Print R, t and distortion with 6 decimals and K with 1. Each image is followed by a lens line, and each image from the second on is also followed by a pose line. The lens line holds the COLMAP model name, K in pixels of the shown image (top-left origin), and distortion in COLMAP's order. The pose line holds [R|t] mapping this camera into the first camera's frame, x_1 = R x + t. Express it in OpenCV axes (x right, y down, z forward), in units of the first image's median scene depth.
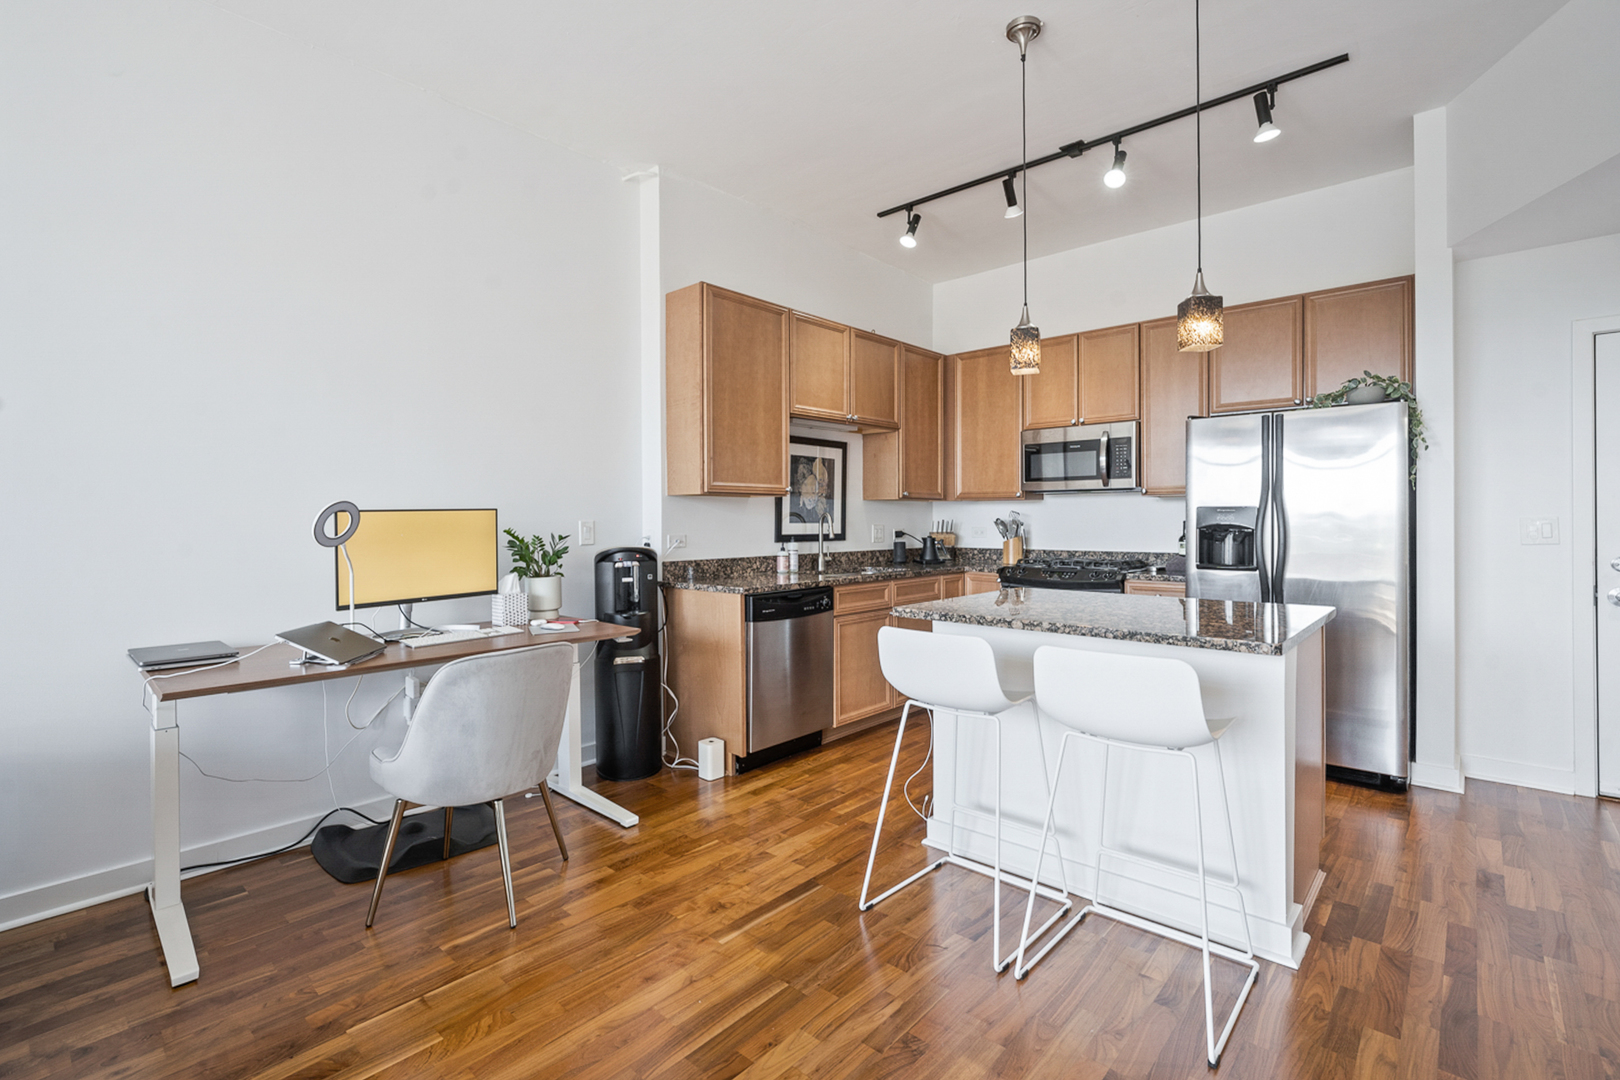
lens RADIAL K [[740.7, 0, 811.3], [0, 740.7, 515.8], [0, 0, 1]] dist [0.002440, 0.000616]
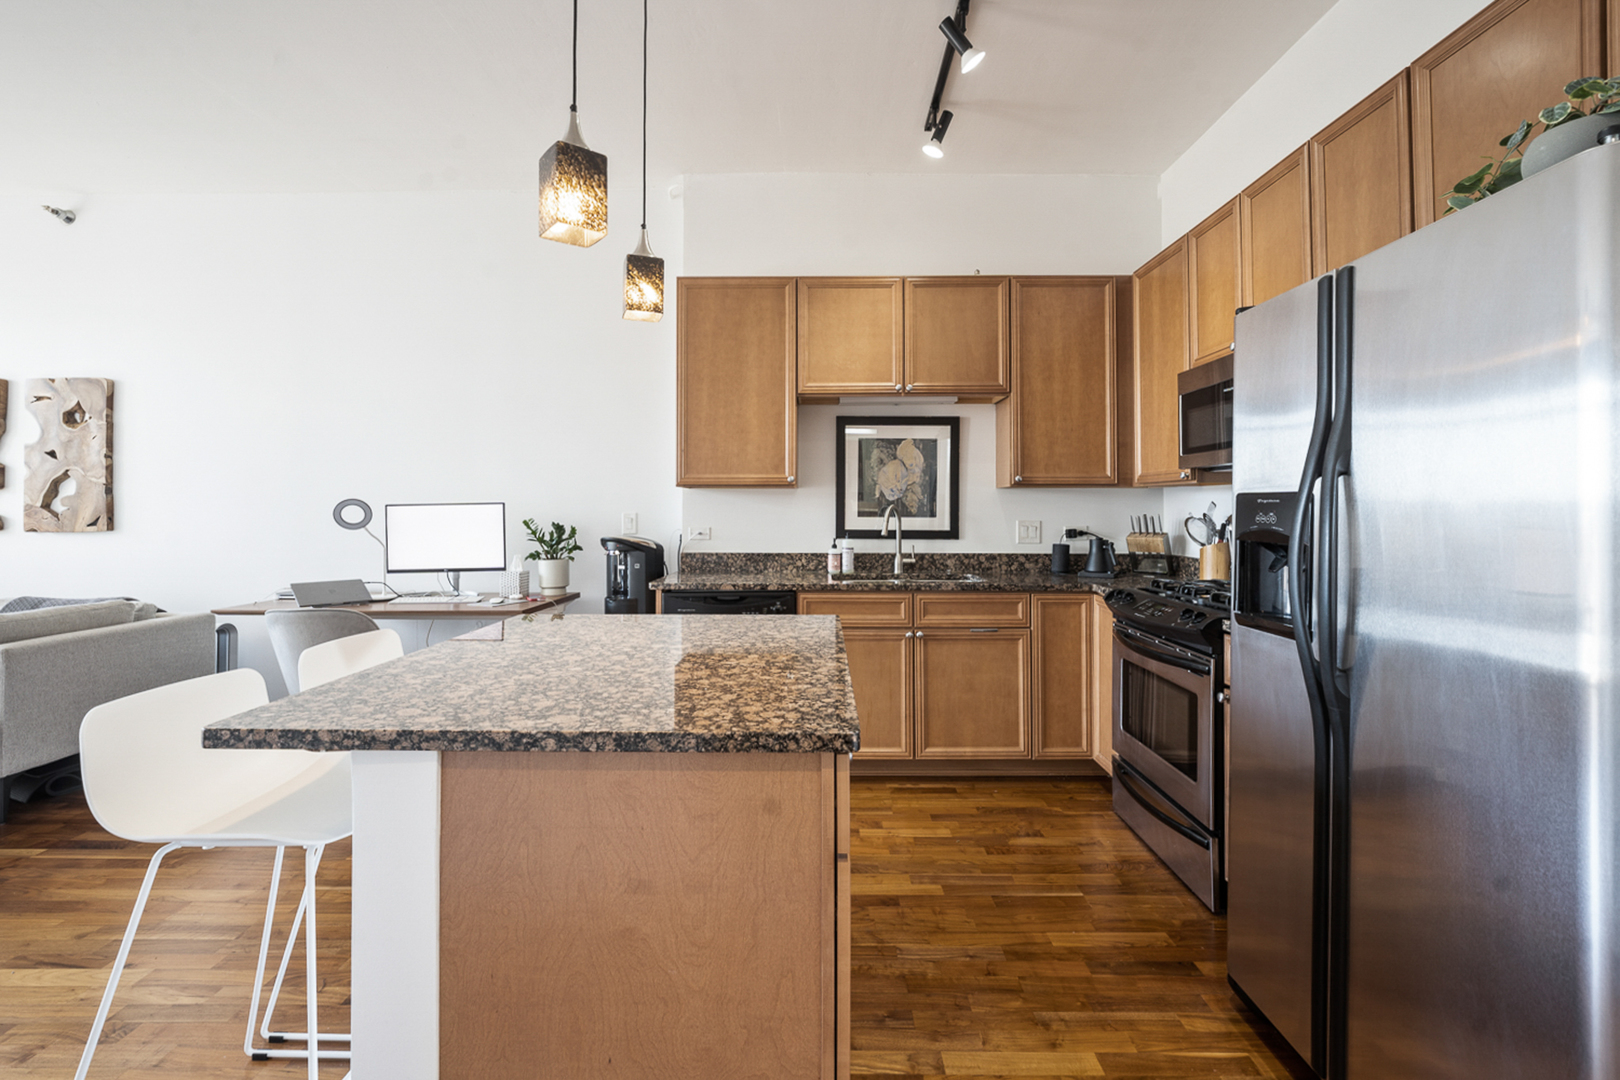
lens RADIAL K [[705.6, 0, 814.2], [0, 705.6, 499.5], [0, 0, 1]] dist [-0.003250, 0.000907]
pose [[0.658343, -0.006242, -0.752692, 0.656246], [-0.001171, 0.999956, -0.009317, -0.003468], [0.752717, 0.007015, 0.658307, 0.479210]]
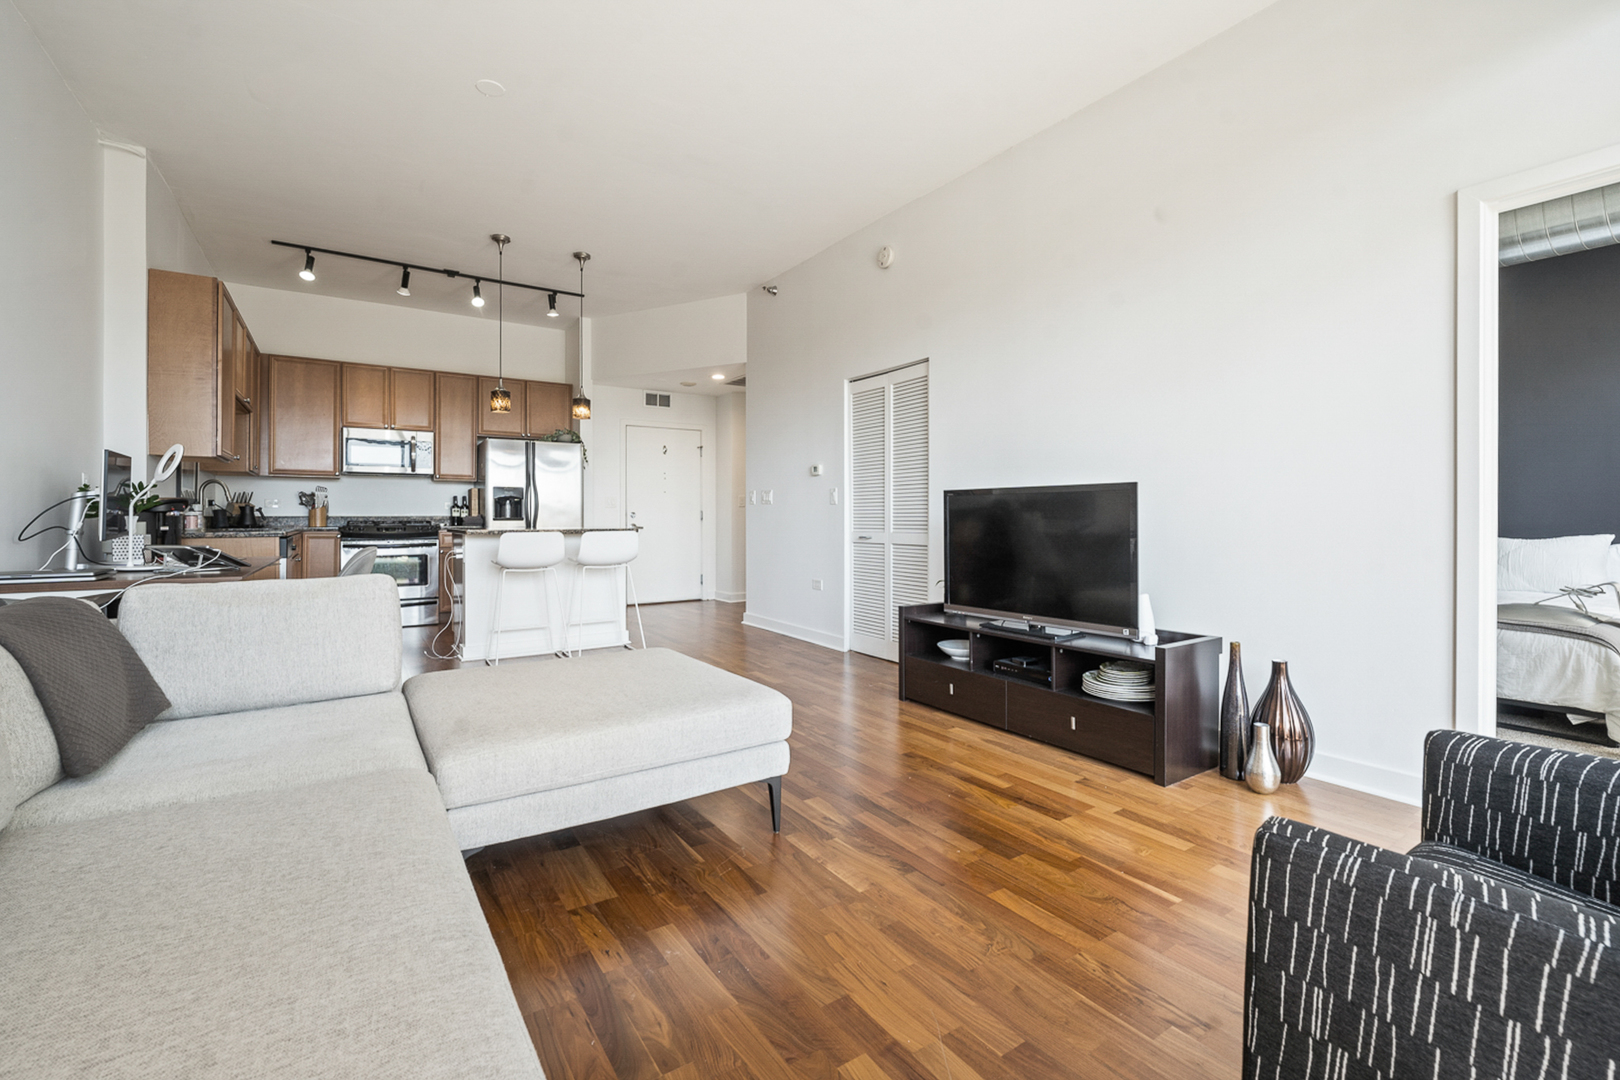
lens RADIAL K [[705.6, 0, 815.3], [0, 705.6, 514.3], [0, 0, 1]] dist [-0.003250, 0.000907]
pose [[0.245276, 0.005616, 0.969437, -0.939375], [-0.003234, 0.999982, -0.004974, 0.060440], [-0.969448, -0.001915, 0.245290, -0.193887]]
